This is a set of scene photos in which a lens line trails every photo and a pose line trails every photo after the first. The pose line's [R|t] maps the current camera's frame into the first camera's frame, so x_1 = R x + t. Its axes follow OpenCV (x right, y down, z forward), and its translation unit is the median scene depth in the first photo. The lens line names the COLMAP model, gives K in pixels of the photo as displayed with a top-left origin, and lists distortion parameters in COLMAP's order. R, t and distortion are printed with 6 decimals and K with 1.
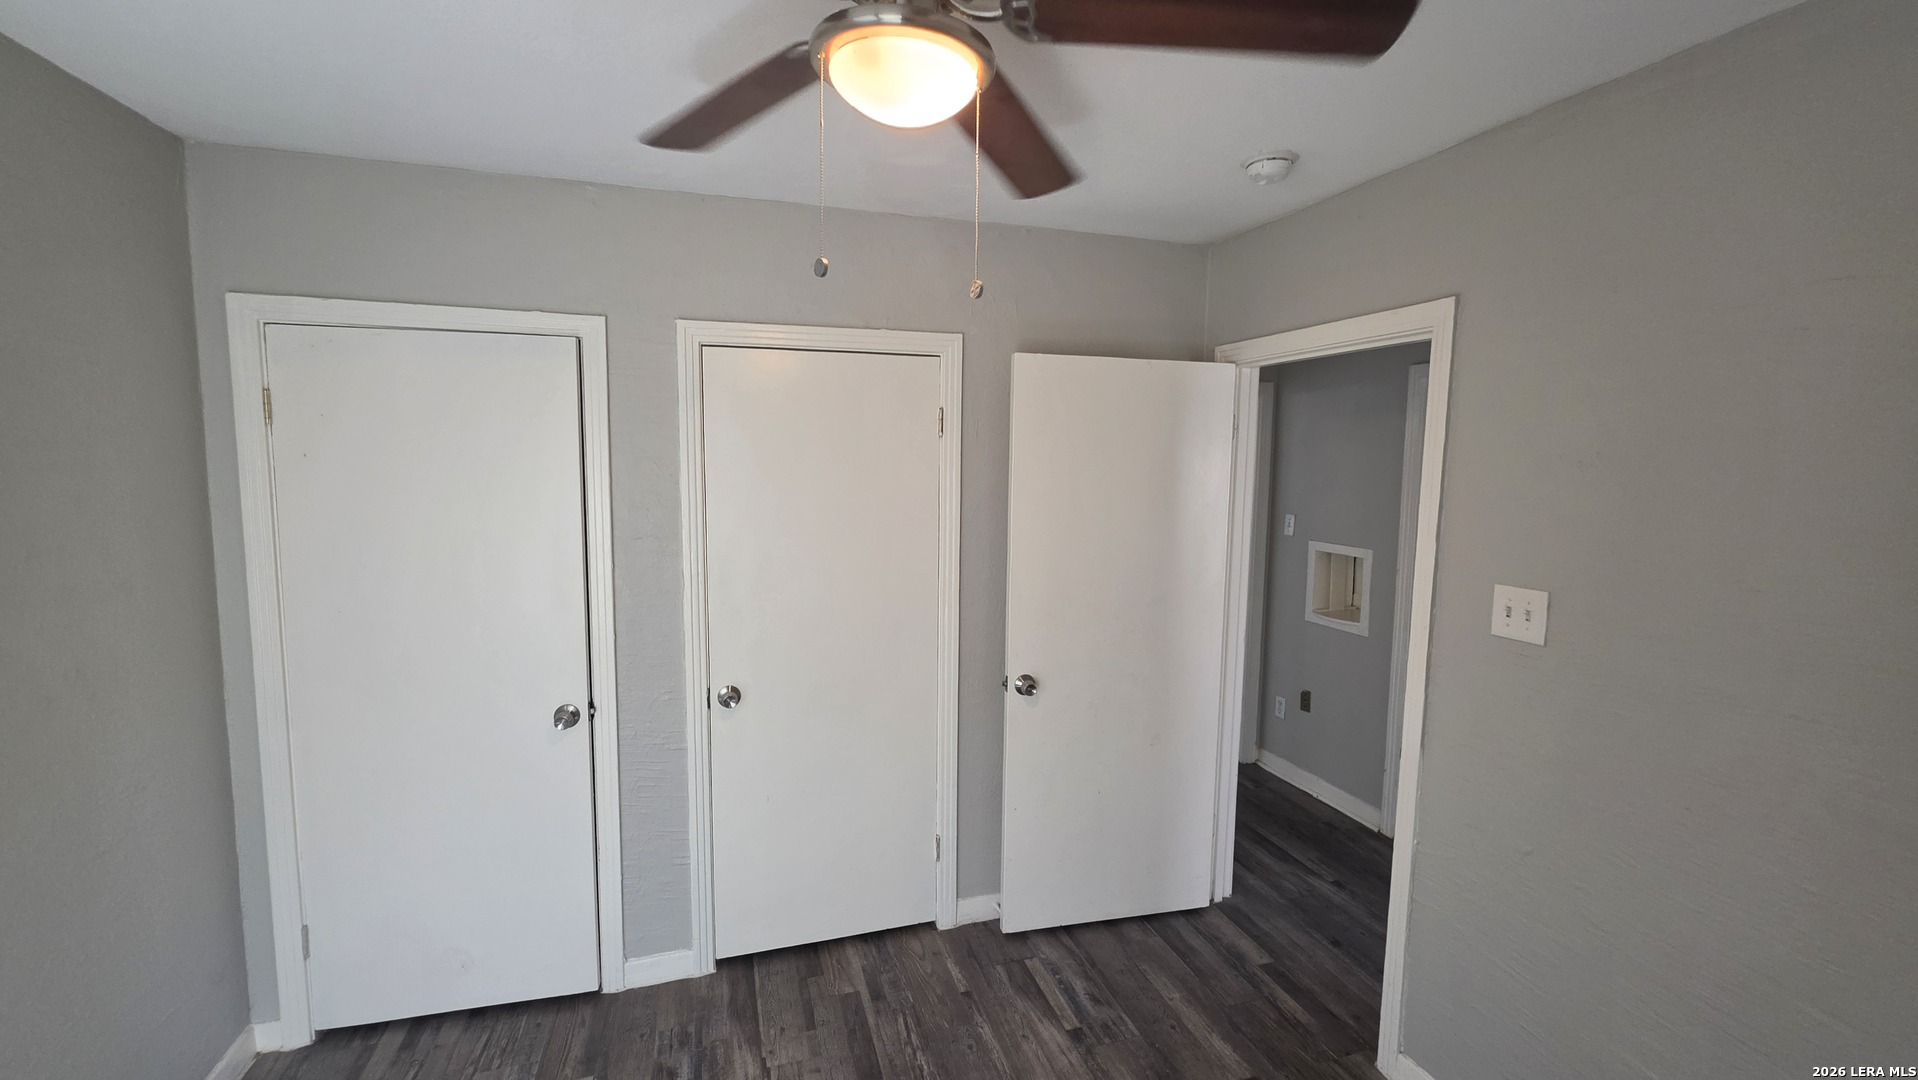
lens RADIAL K [[755.4, 0, 958.8], [0, 755.4, 518.5], [0, 0, 1]] dist [-0.022219, -0.000052]
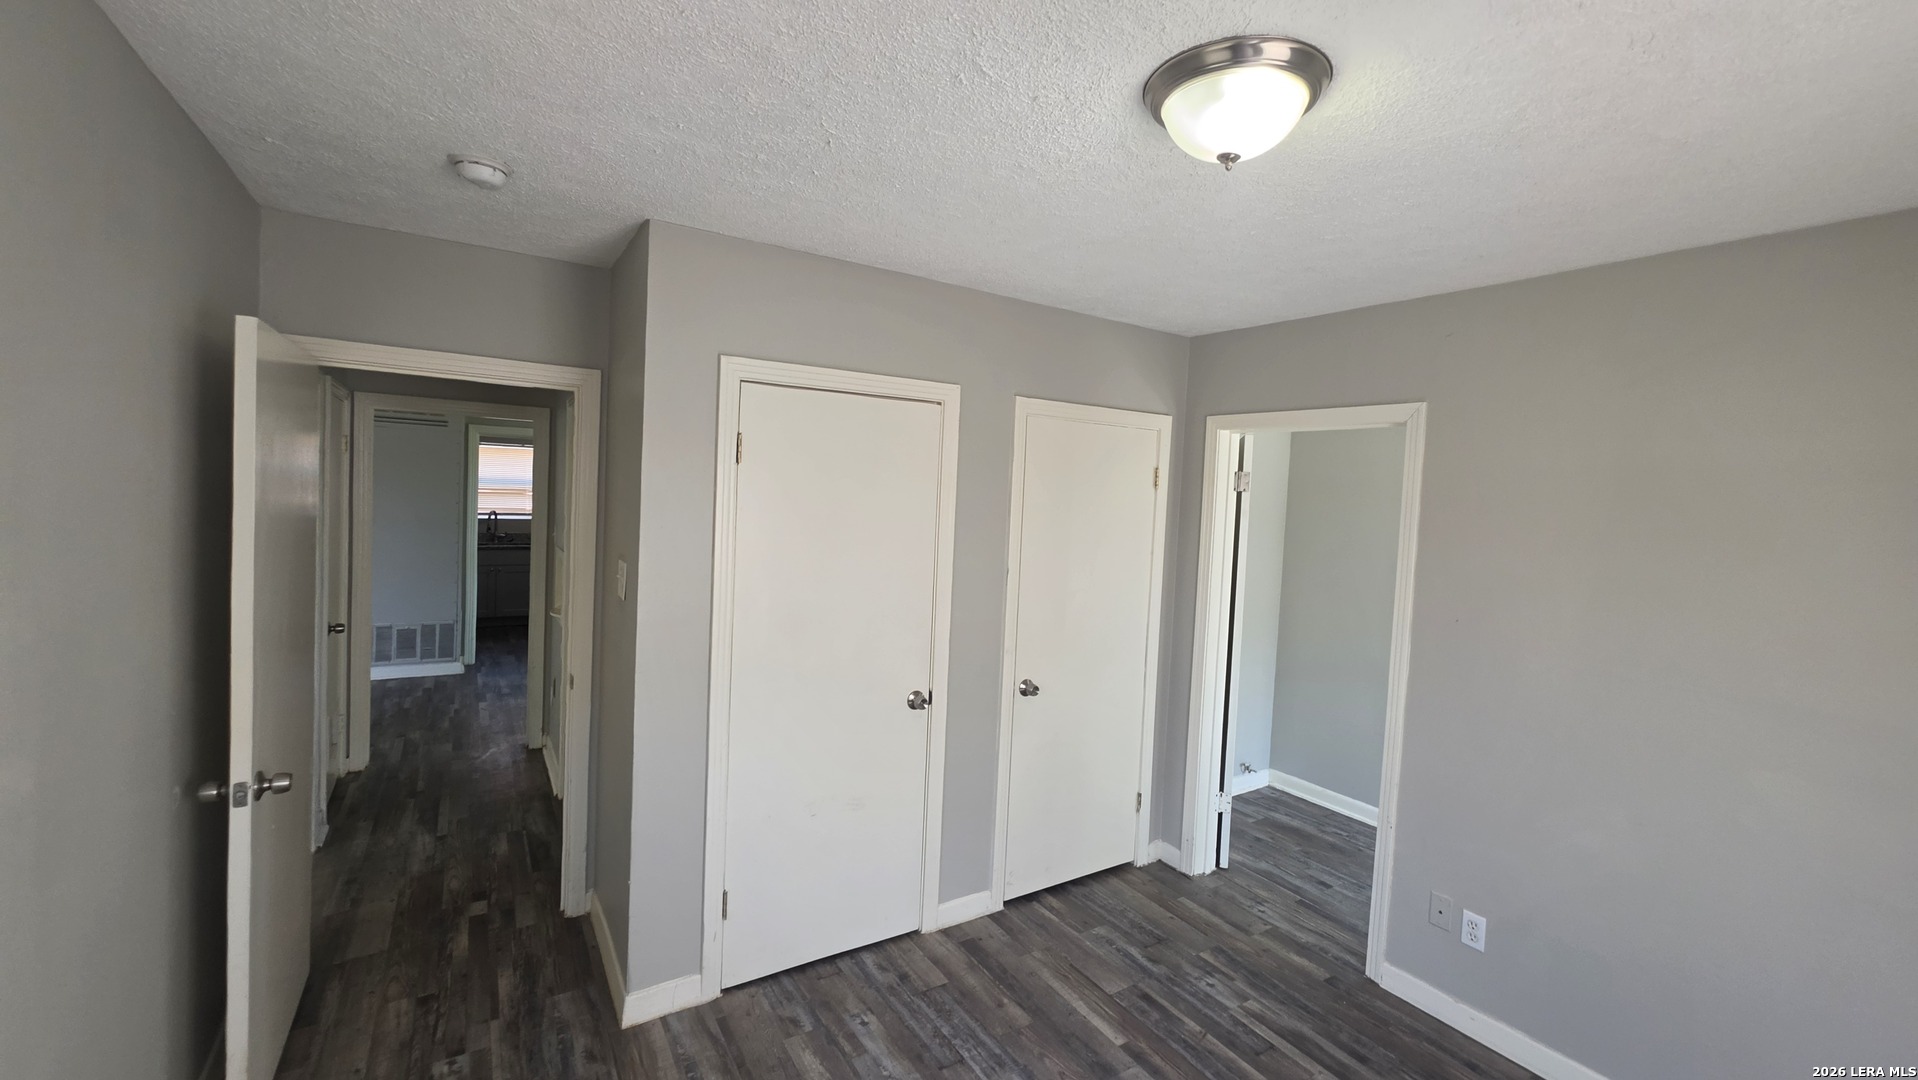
lens RADIAL K [[766.0, 0, 958.7], [0, 766.0, 532.1], [0, 0, 1]] dist [0.000218, 0.000018]
pose [[0.969908, 0.022877, 0.242394, -0.719031], [-0.016728, 0.999485, -0.027398, 0.009696], [-0.242896, 0.022519, 0.969791, -0.243457]]
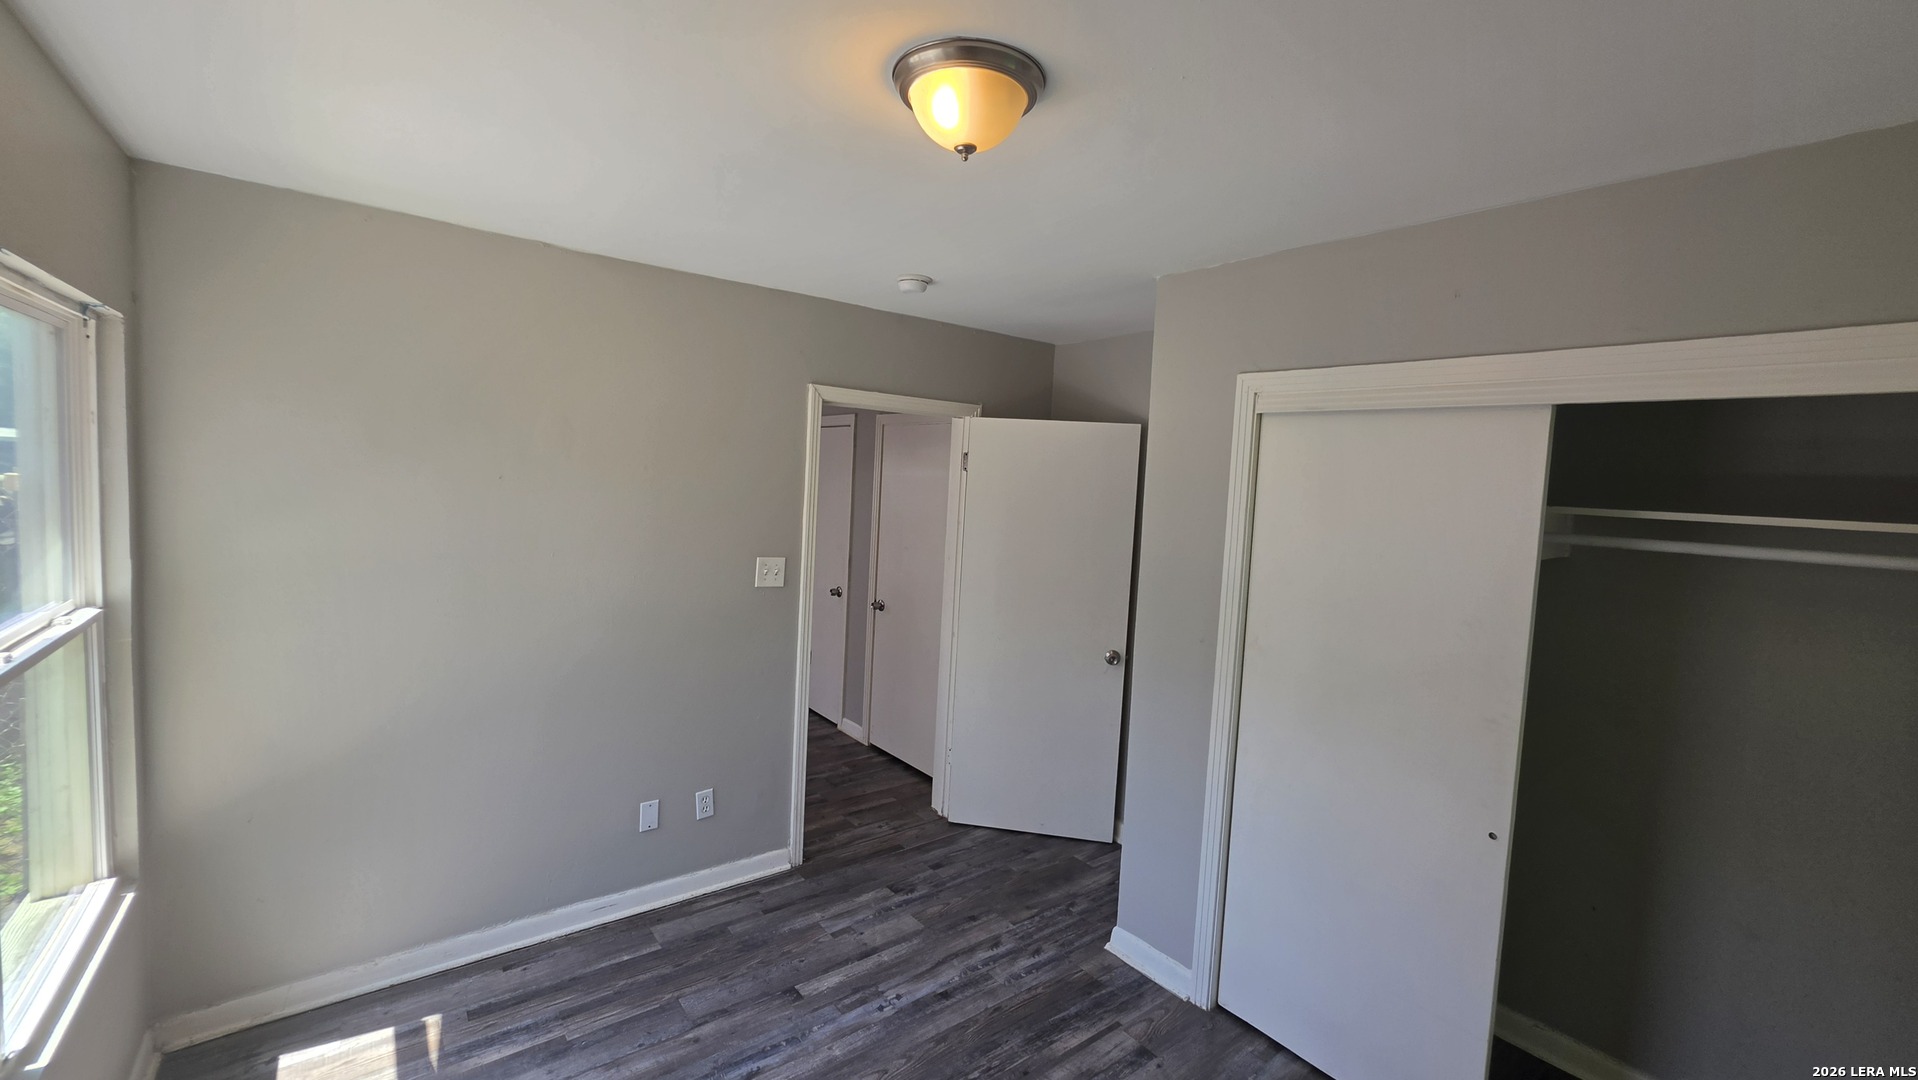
lens RADIAL K [[766.0, 0, 958.7], [0, 766.0, 532.1], [0, 0, 1]] dist [0.000218, 0.000018]
pose [[0.330327, 0.070002, -0.941267, 1.608955], [-0.133504, 0.990685, 0.026826, -0.026579], [0.934377, 0.116802, 0.336595, 0.498949]]
